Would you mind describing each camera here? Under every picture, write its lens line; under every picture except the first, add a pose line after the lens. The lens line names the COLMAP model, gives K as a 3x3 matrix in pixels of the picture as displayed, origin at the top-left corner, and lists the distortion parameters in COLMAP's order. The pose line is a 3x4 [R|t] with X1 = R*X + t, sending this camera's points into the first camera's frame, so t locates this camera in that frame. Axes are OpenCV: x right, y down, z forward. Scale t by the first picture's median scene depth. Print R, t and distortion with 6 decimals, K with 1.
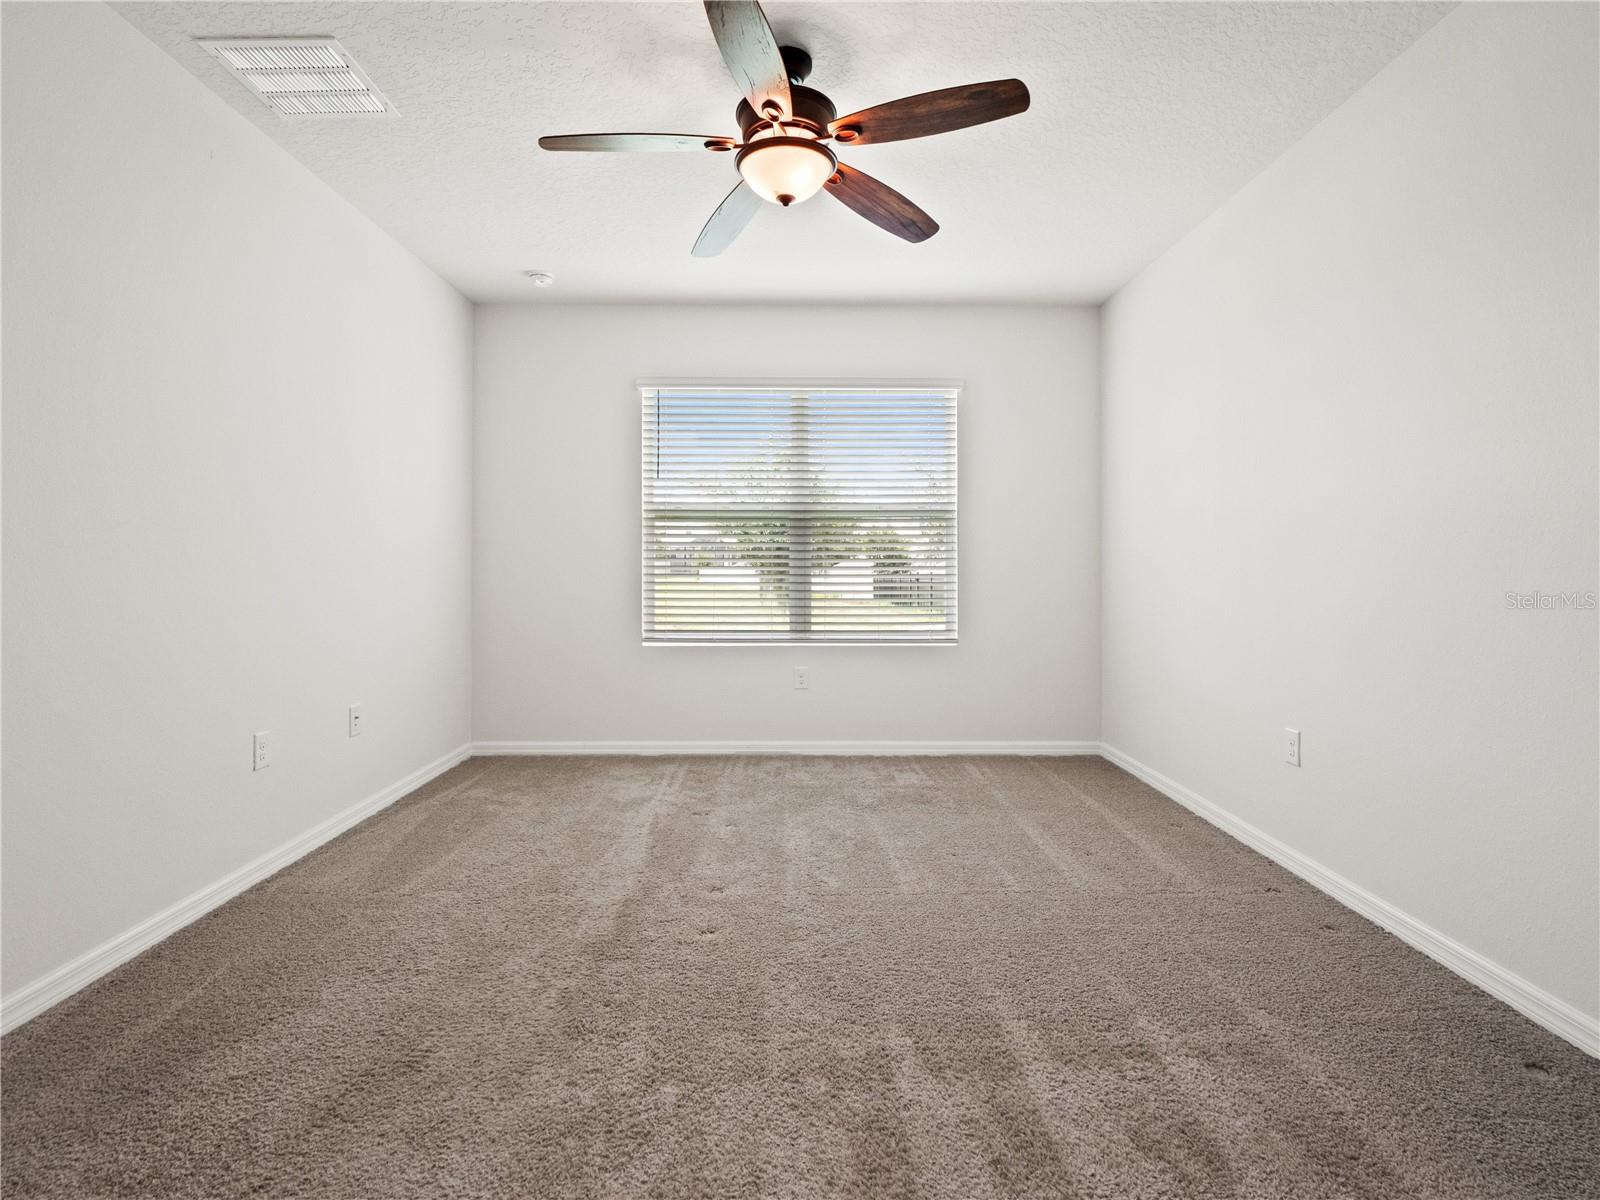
lens RADIAL K [[790.1, 0, 799.3], [0, 790.1, 551.1], [0, 0, 1]] dist [0.002786, -0.012765]
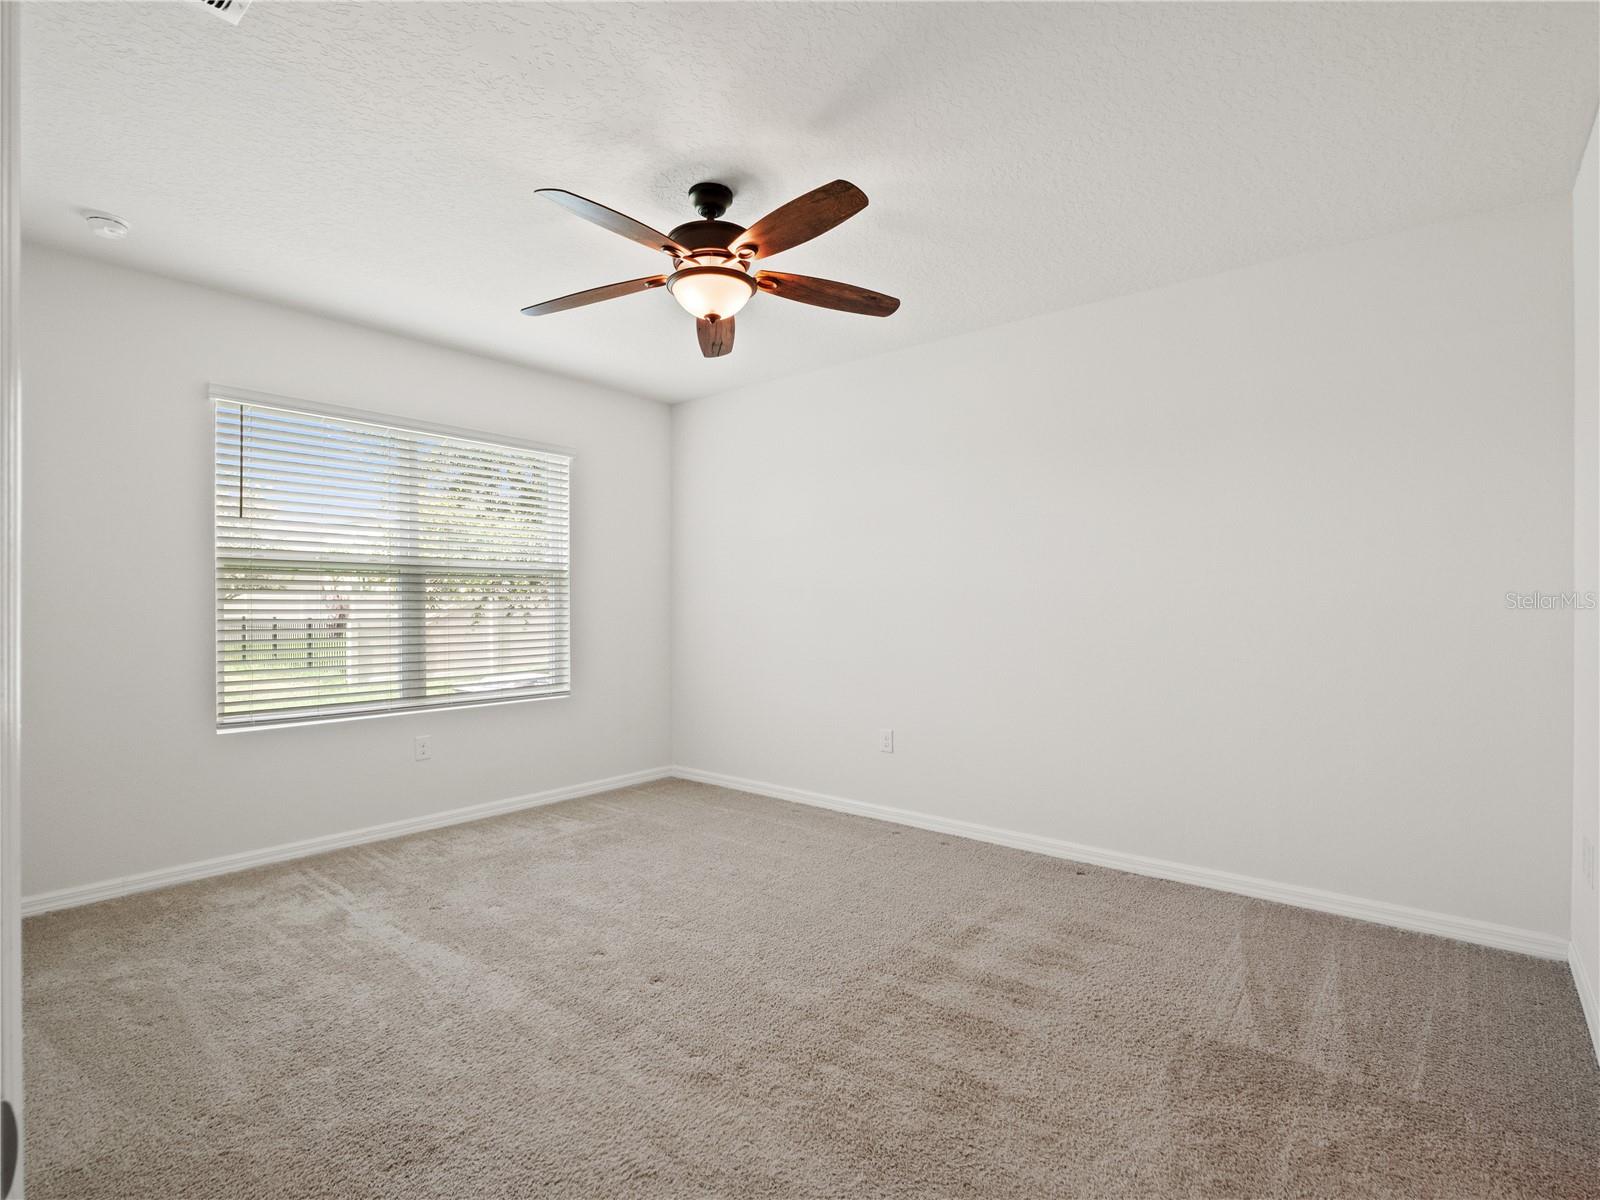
lens RADIAL K [[760.0, 0, 800.0], [0, 760.0, 600.0], [0, 0, 1]] dist [-0.000456, -0.014204]
pose [[0.659223, 0.004371, 0.751934, -0.526915], [-0.012051, 0.999916, 0.004752, -0.029840], [-0.751851, -0.012195, 0.659221, 0.123846]]
